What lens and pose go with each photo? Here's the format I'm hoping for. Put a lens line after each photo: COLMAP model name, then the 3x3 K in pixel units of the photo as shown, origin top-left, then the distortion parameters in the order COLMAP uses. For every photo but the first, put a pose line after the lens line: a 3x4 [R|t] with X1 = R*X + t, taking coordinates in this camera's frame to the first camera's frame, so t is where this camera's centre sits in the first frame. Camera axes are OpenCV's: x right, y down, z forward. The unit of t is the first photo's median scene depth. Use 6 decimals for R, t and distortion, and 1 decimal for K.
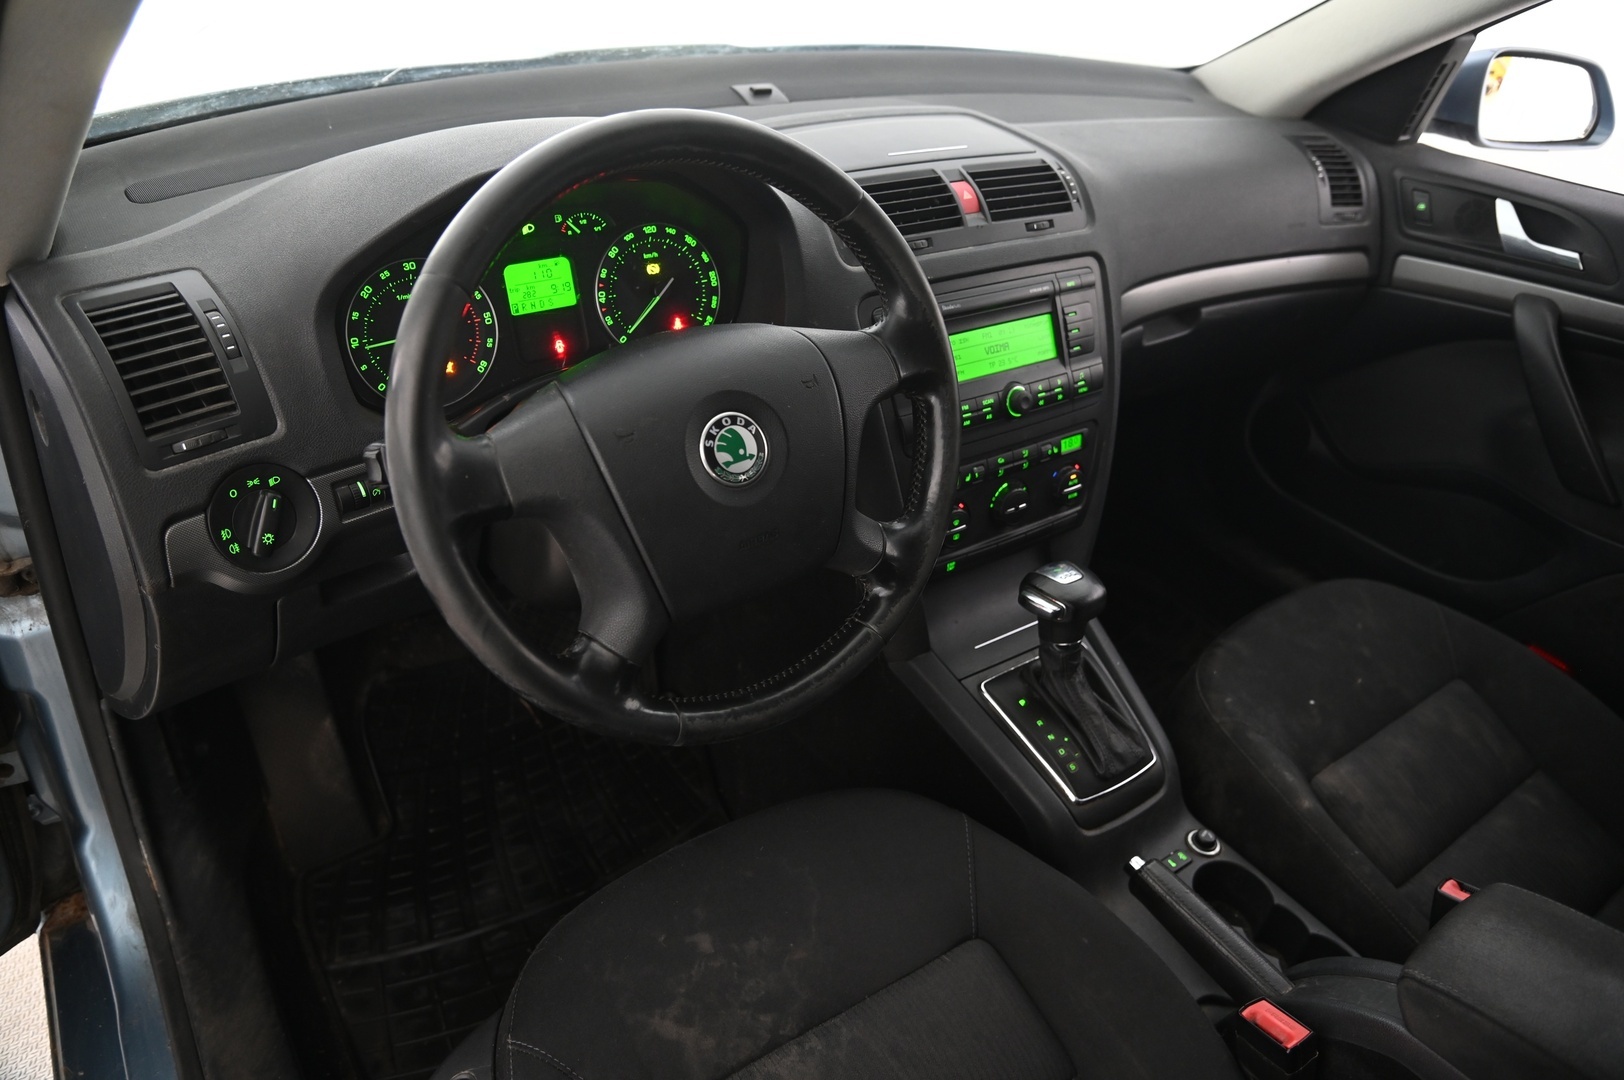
lens RADIAL K [[1095.2, 0, 819.1], [0, 1095.2, 541.1], [0, 0, 1]] dist [-0.119932, 0.068535]
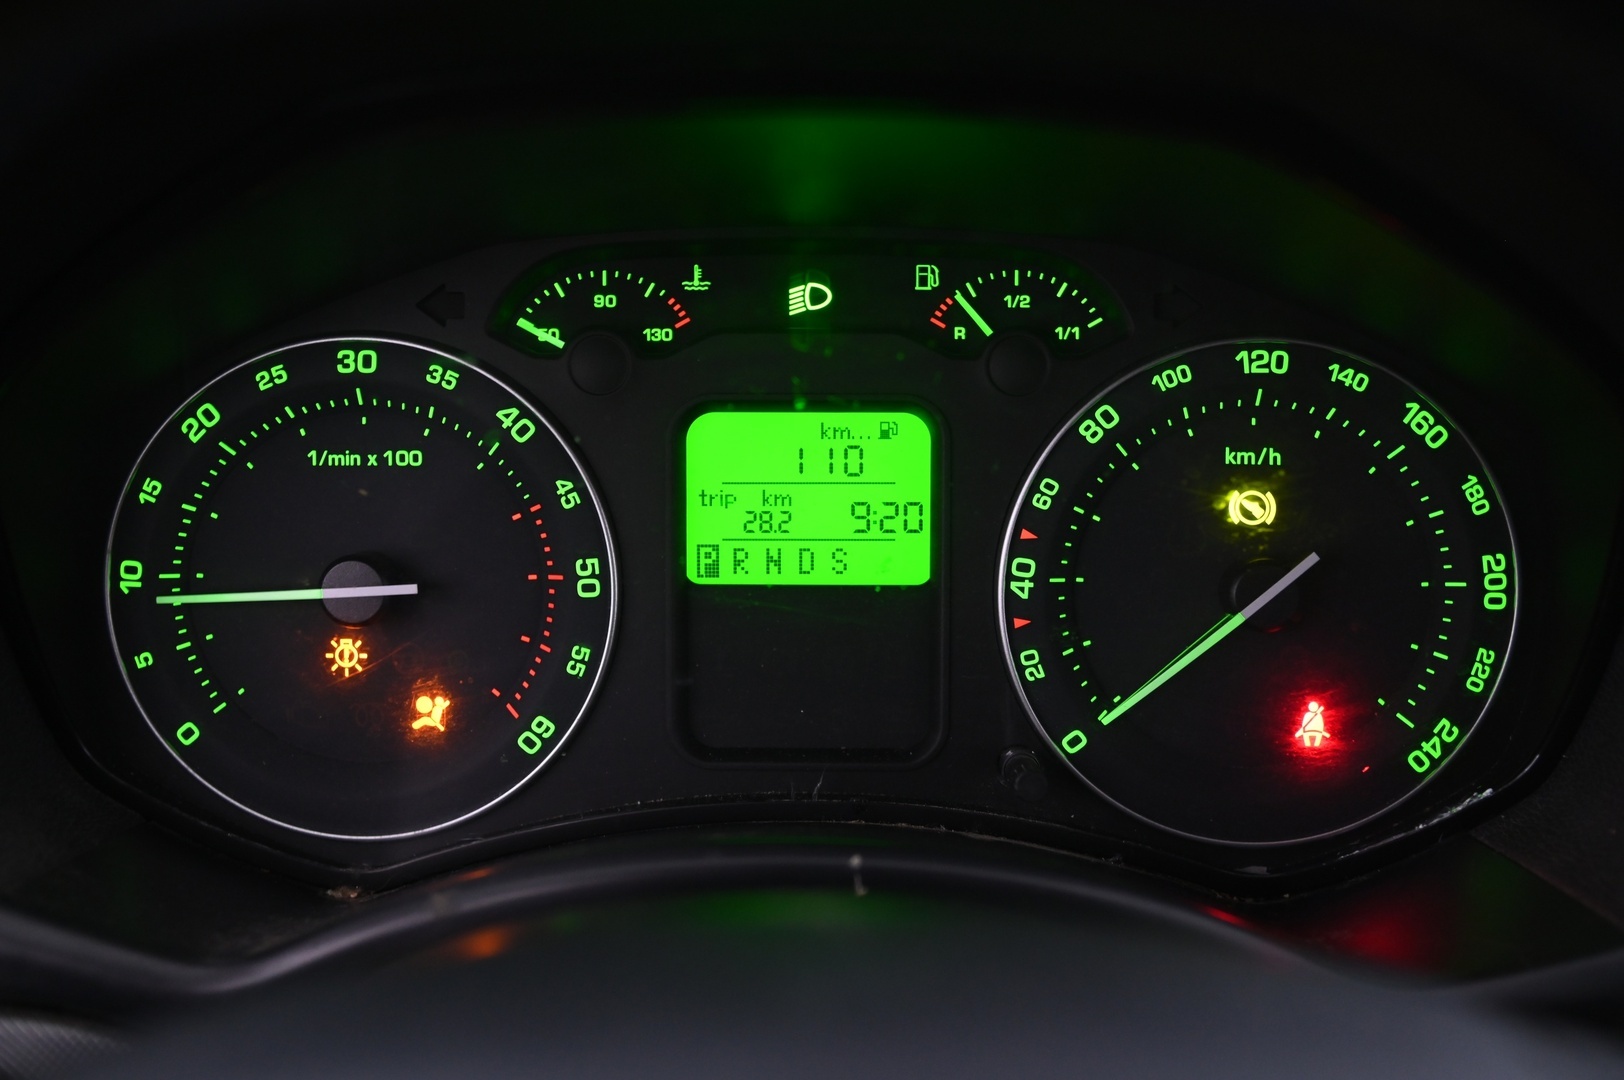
lens RADIAL K [[1847.9, 0, 812.0], [0, 1847.9, 540.0], [0, 0, 1]] dist [0.028244, 0.038969]
pose [[0.816344, 0.174334, -0.550627, 0.010650], [-0.271083, 0.957477, -0.098753, -0.167648], [0.509997, 0.229882, 0.828889, 0.564644]]
